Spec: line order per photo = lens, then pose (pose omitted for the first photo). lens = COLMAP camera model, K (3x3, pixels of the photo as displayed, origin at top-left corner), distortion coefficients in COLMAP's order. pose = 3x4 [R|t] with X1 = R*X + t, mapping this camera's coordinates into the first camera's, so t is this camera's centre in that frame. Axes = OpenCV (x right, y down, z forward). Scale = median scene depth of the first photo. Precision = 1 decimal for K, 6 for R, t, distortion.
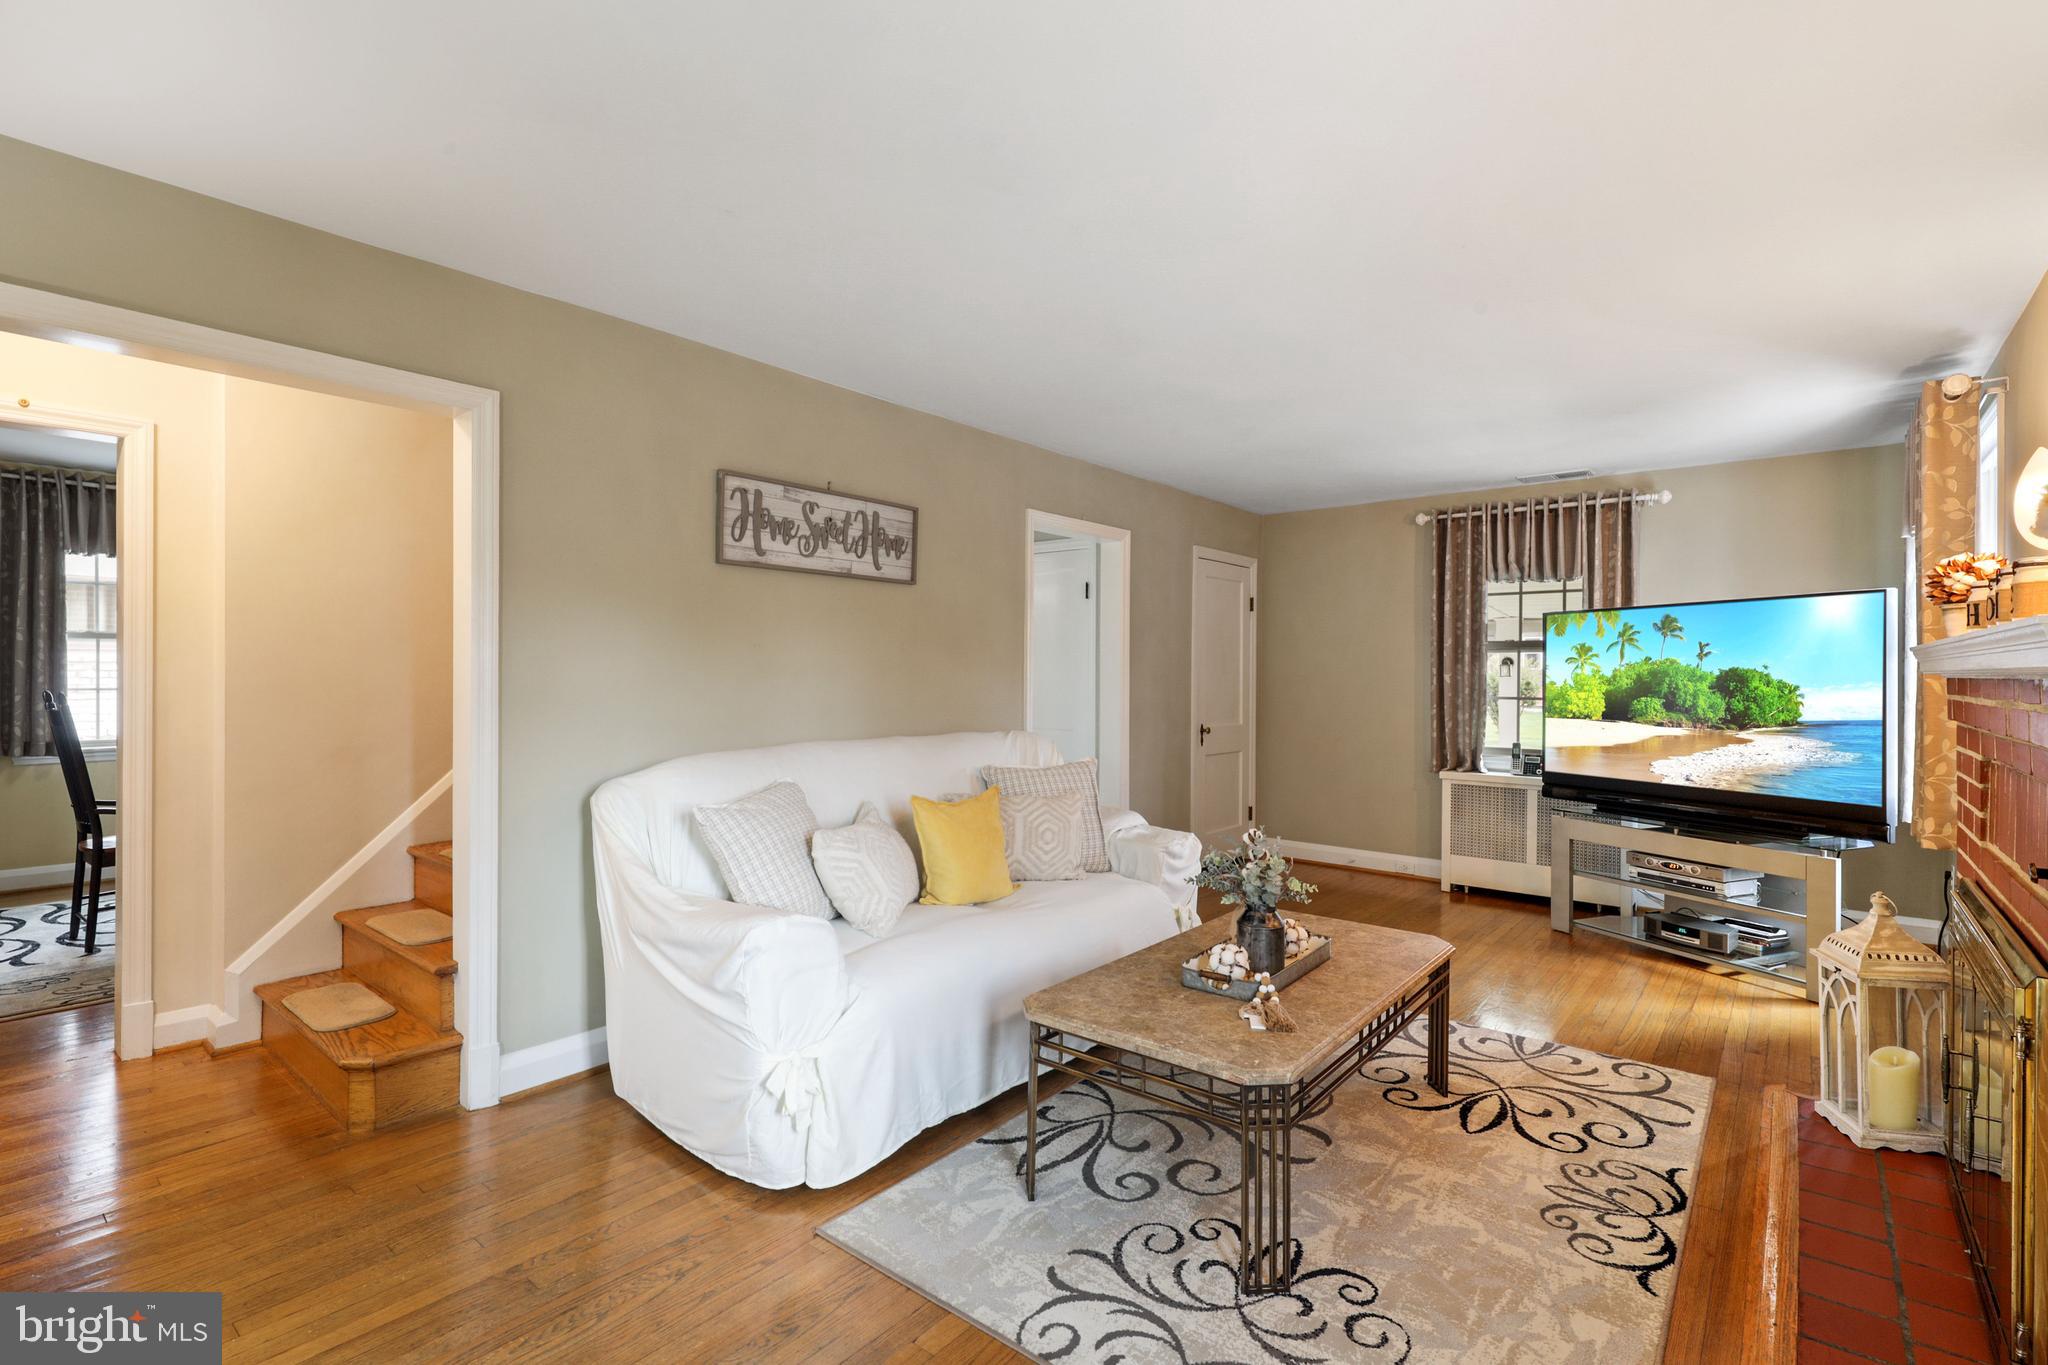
lens RADIAL K [[938.2, 0, 1024.0], [0, 938.2, 682.5], [0, 0, 1]] dist [-0.015073, -0.000179]
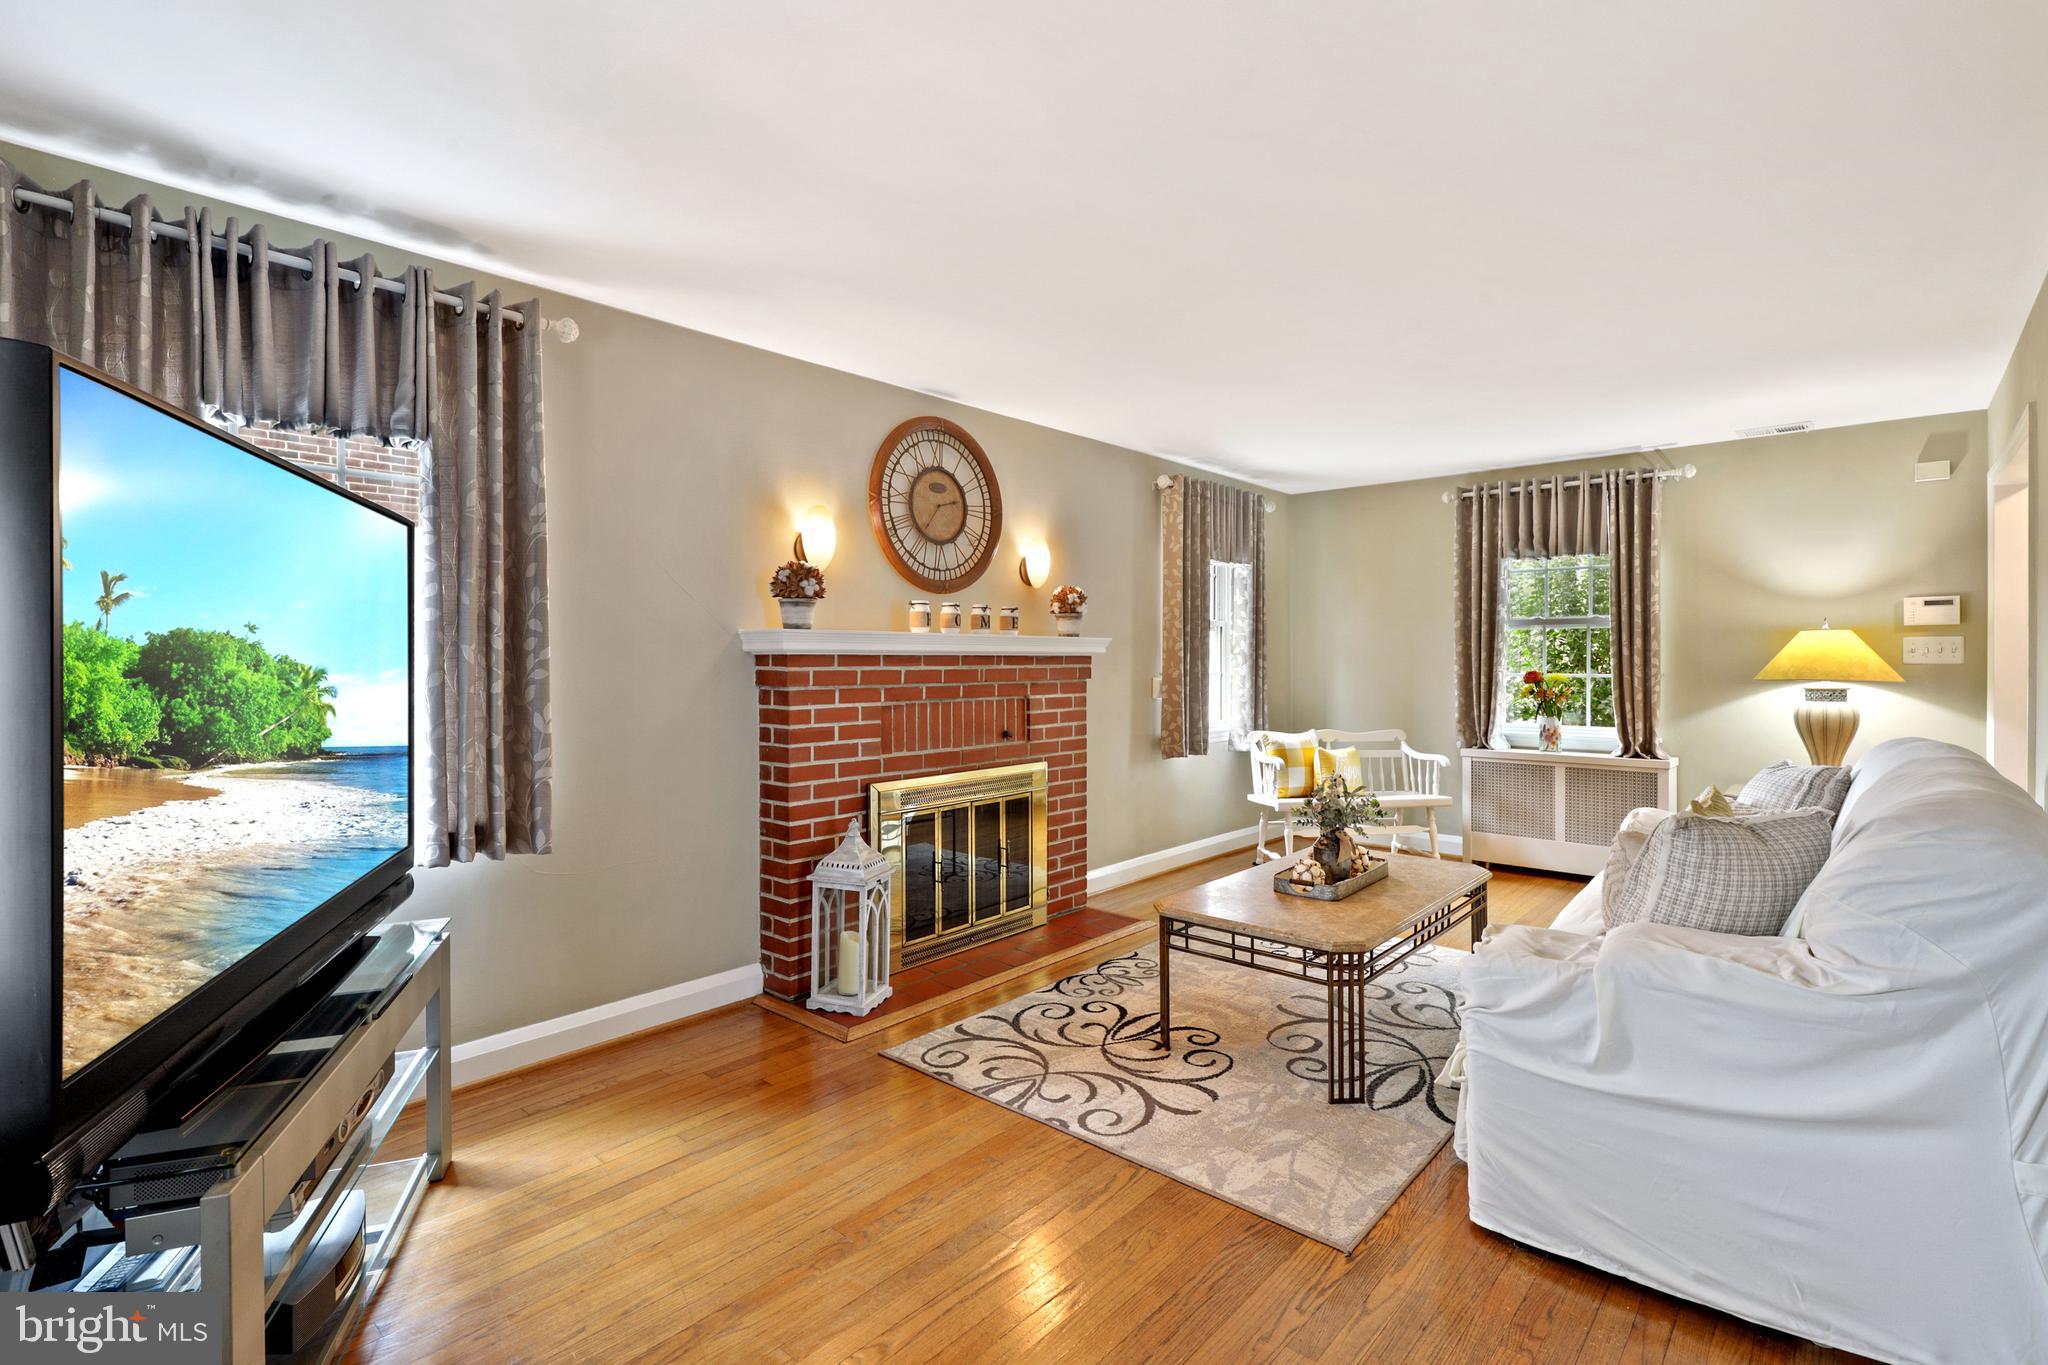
lens RADIAL K [[938.2, 0, 1024.0], [0, 938.2, 682.5], [0, 0, 1]] dist [-0.015073, -0.000179]
pose [[-0.999272, 0.004597, 0.037876, 0.583179], [0.005355, 0.999787, 0.019935, 0.004449], [-0.037777, 0.020124, -0.999084, 2.138475]]
